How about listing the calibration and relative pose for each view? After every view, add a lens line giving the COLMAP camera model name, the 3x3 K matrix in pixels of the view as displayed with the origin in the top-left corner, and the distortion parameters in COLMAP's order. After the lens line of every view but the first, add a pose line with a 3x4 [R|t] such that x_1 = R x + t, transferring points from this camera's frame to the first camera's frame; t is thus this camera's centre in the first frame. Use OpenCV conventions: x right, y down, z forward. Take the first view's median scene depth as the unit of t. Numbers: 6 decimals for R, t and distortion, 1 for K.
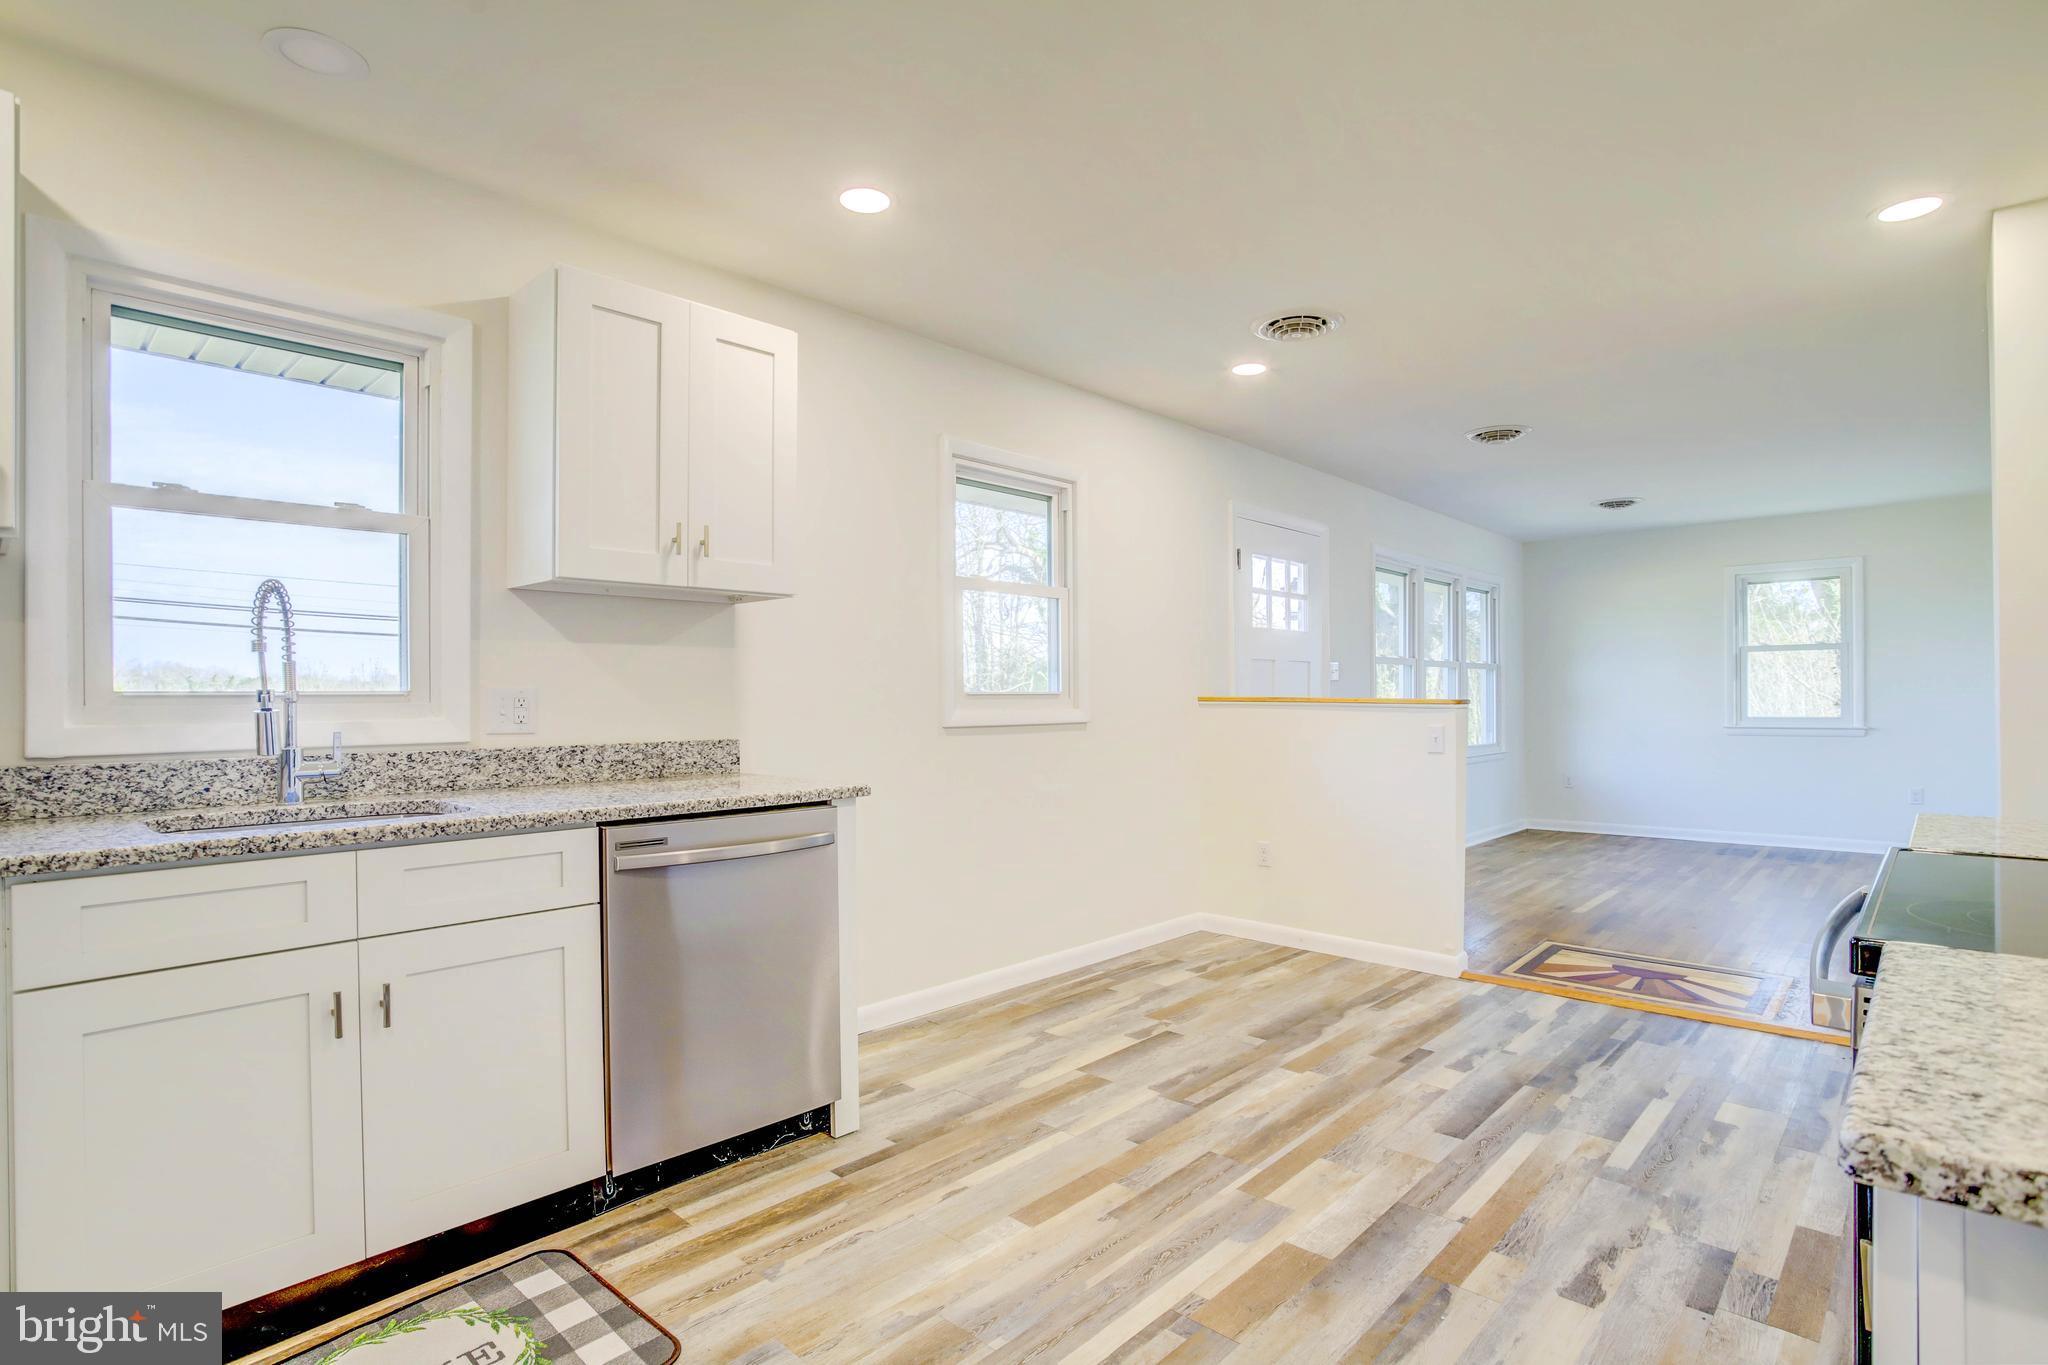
lens RADIAL K [[1021.5, 0, 1017.4], [0, 1021.5, 695.4], [0, 0, 1]] dist [-0.060209, 0.027090]
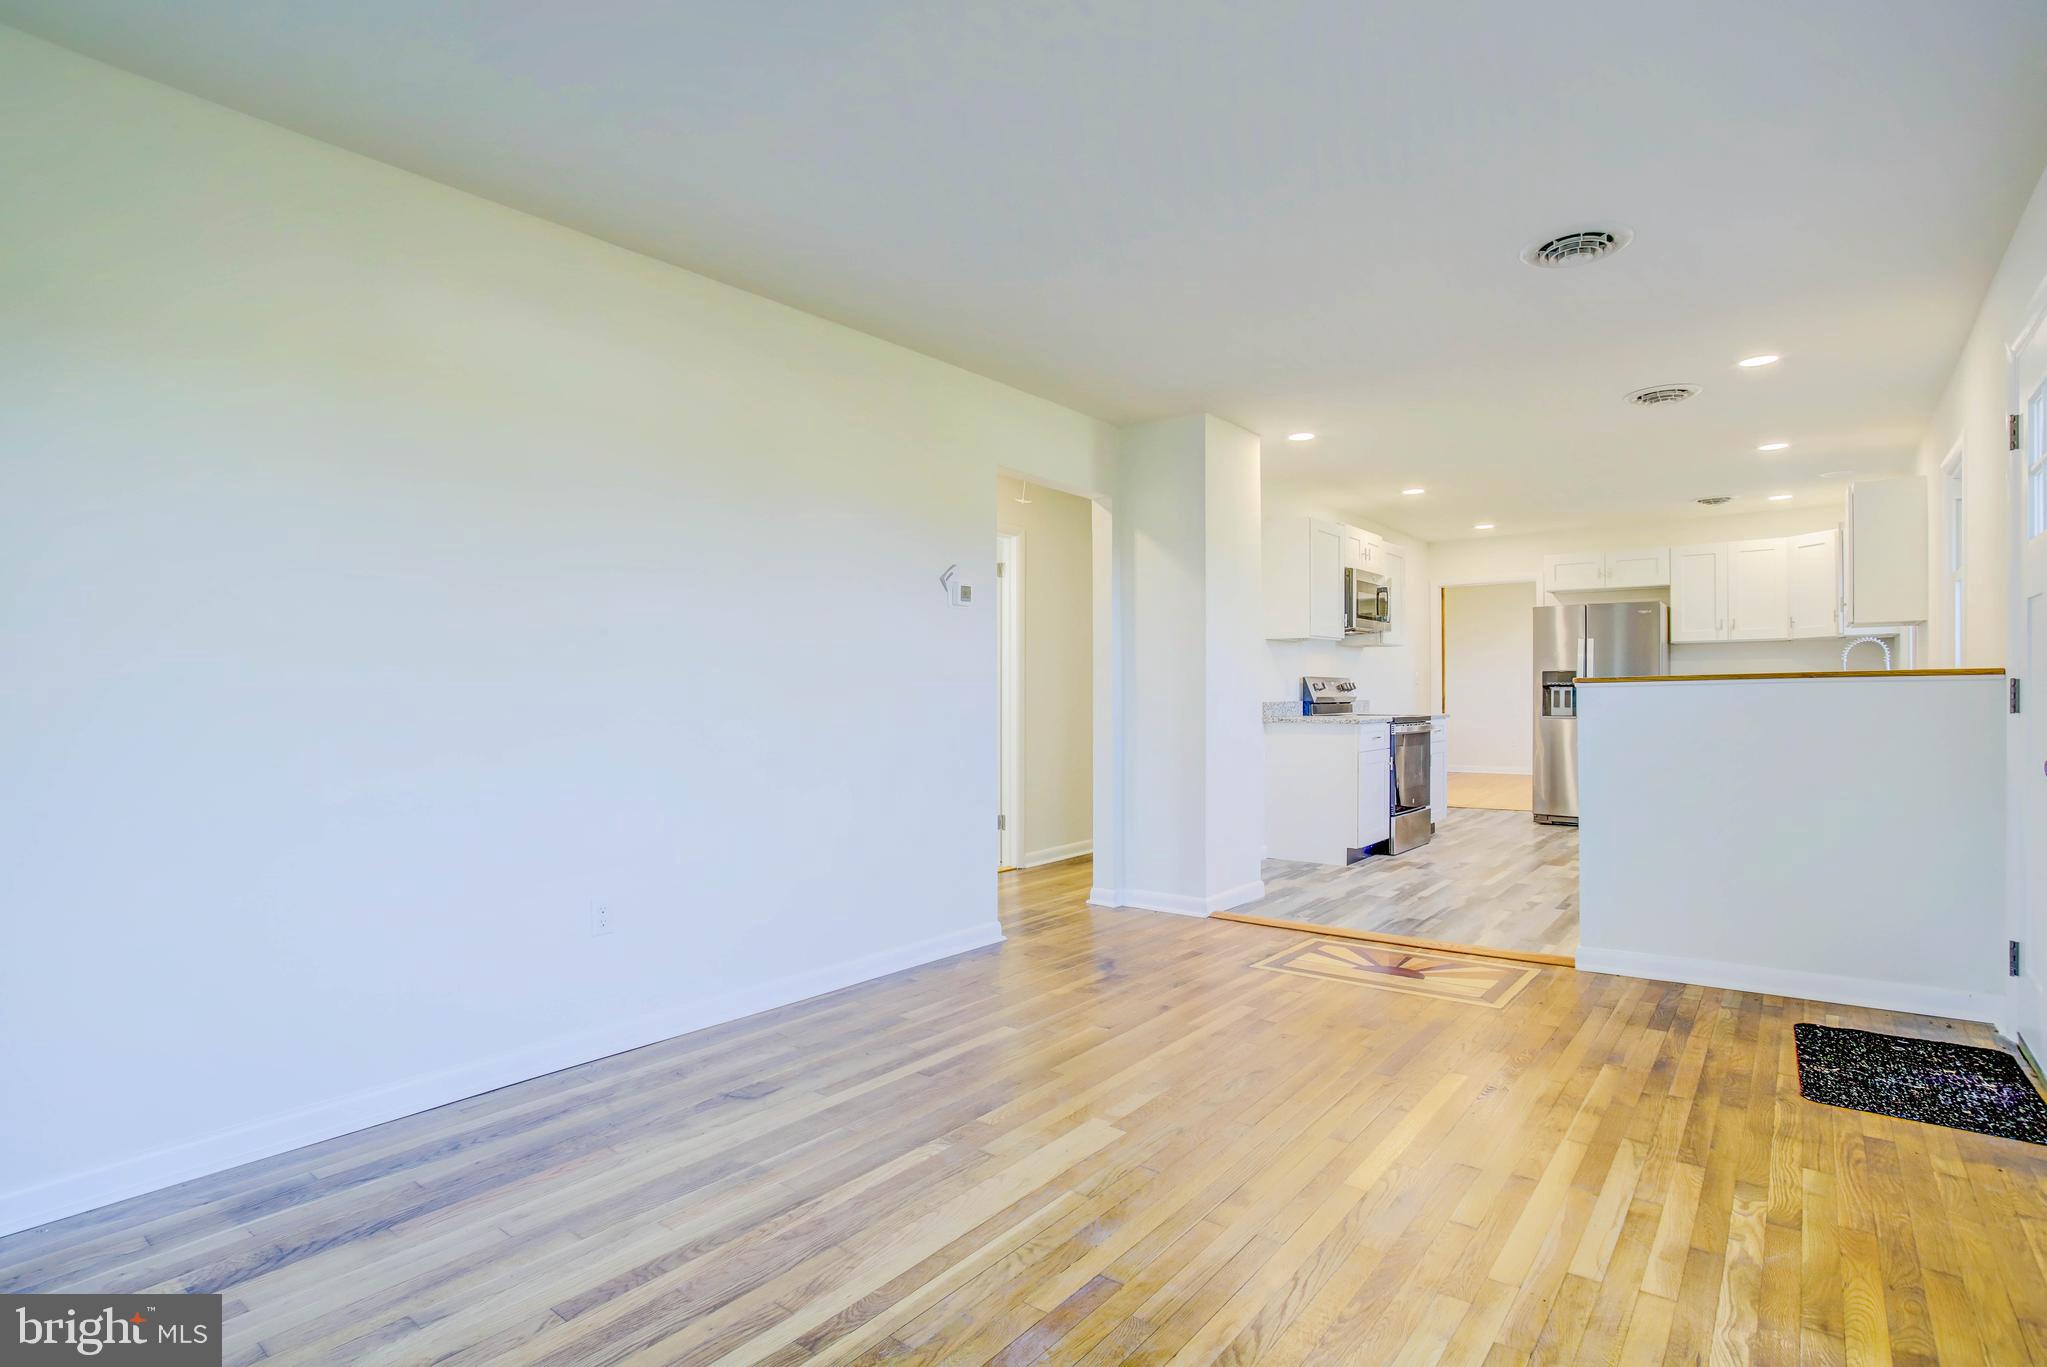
lens RADIAL K [[1021.0, 0, 1016.9], [0, 1021.0, 696.4], [0, 0, 1]] dist [-0.060209, 0.027090]
pose [[-0.996449, 0.011151, -0.083455, 2.089740], [0.010787, 0.999930, 0.004801, 0.020796], [0.083502, 0.003884, -0.996500, 3.783205]]
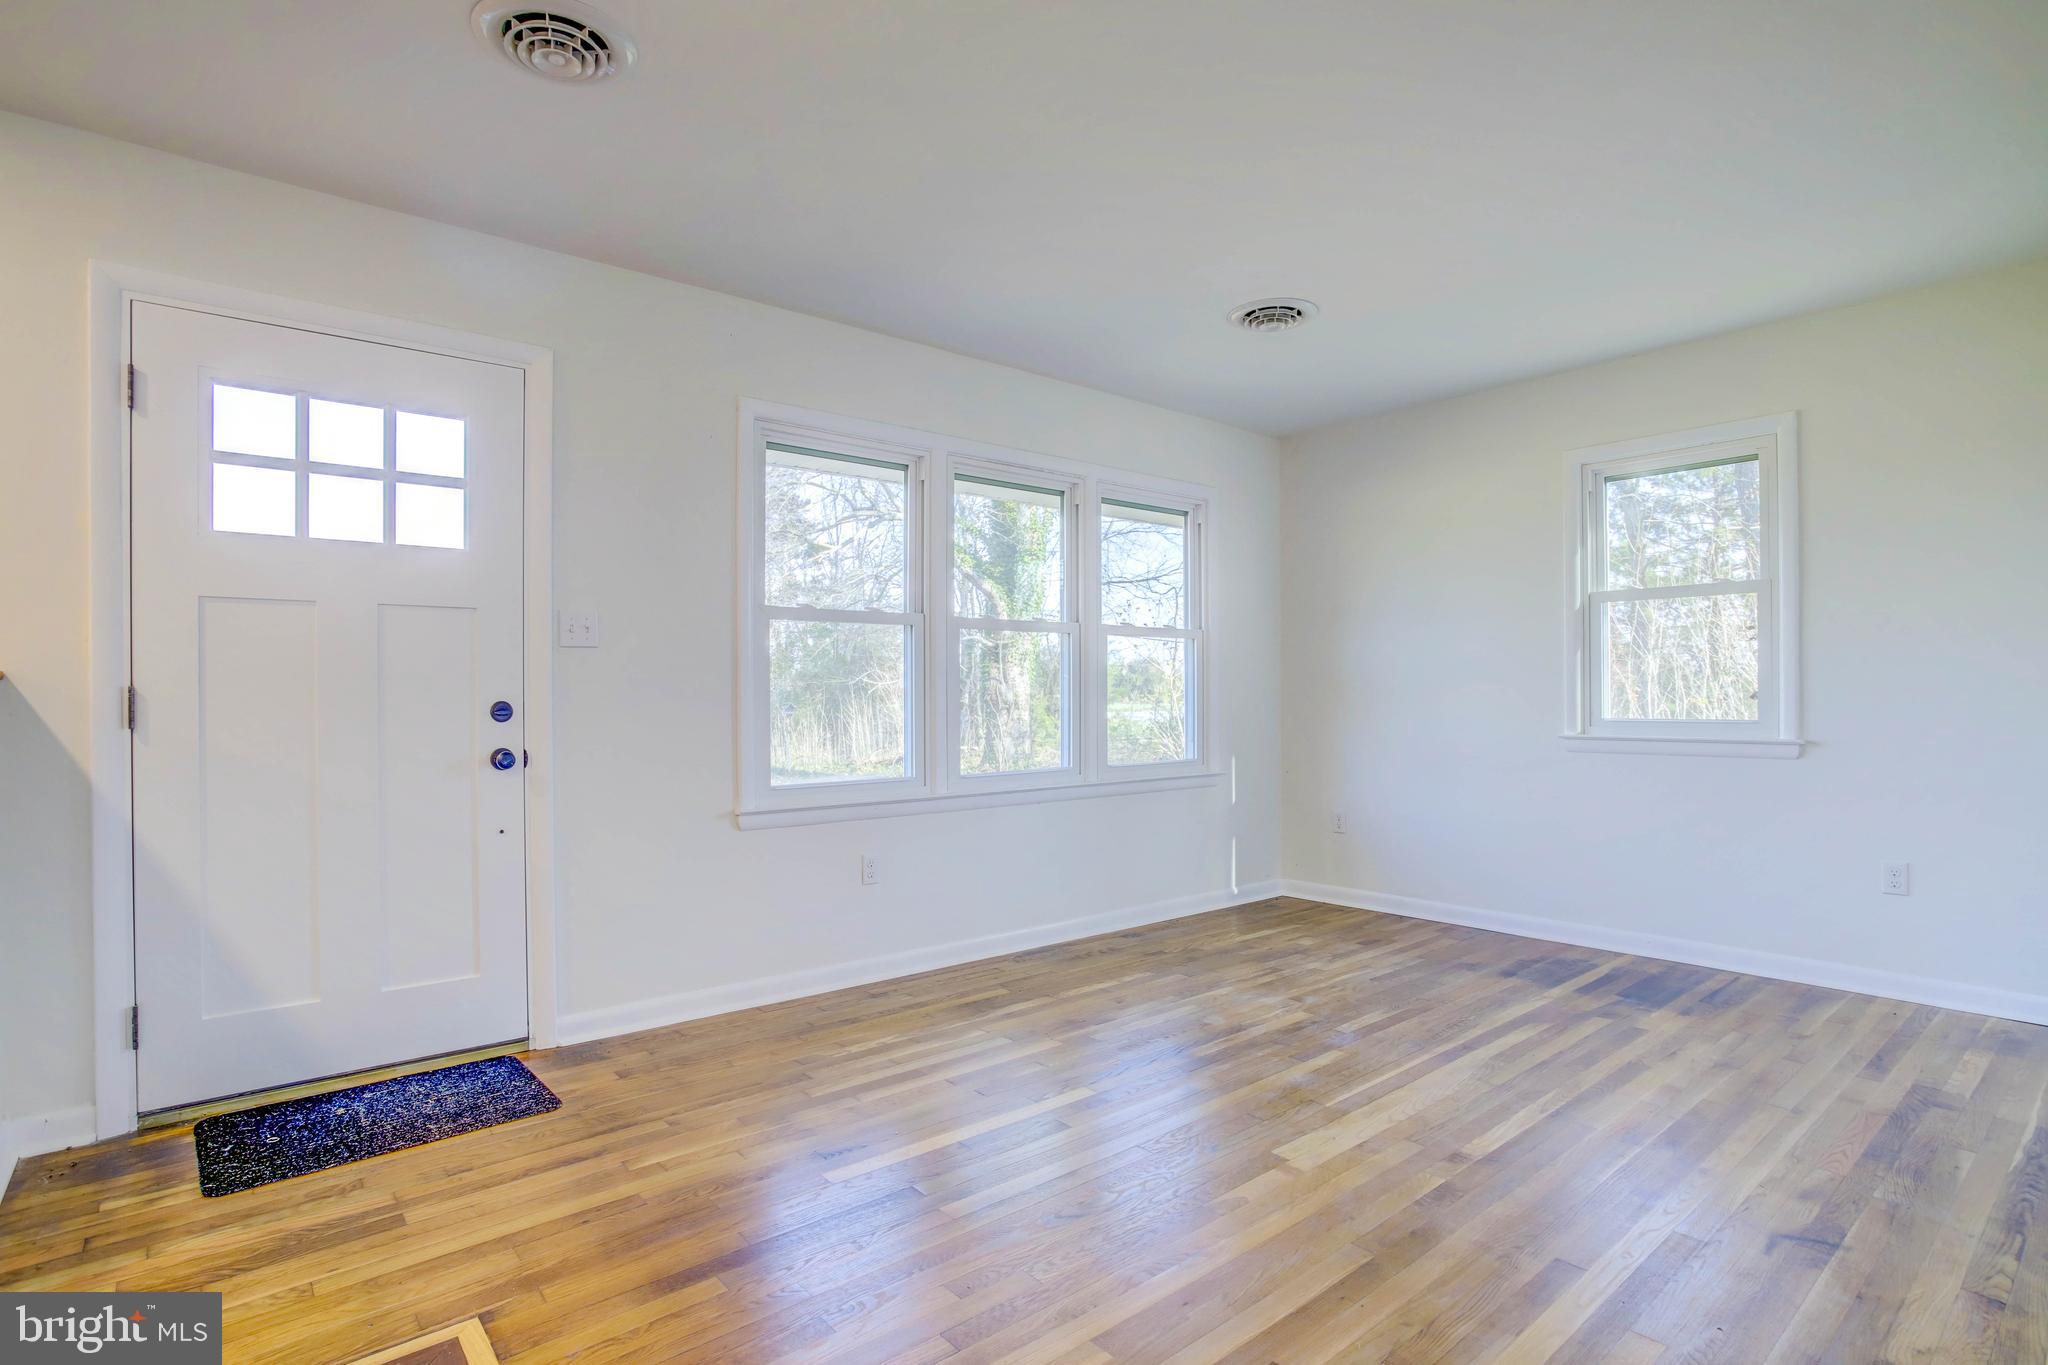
lens RADIAL K [[1021.5, 0, 1017.4], [0, 1021.5, 695.4], [0, 0, 1]] dist [-0.060209, 0.027090]
pose [[0.992563, 0.001153, -0.121728, 1.722321], [-0.000752, 0.999994, 0.003341, 0.024114], [0.121731, -0.003224, 0.992558, 1.459894]]
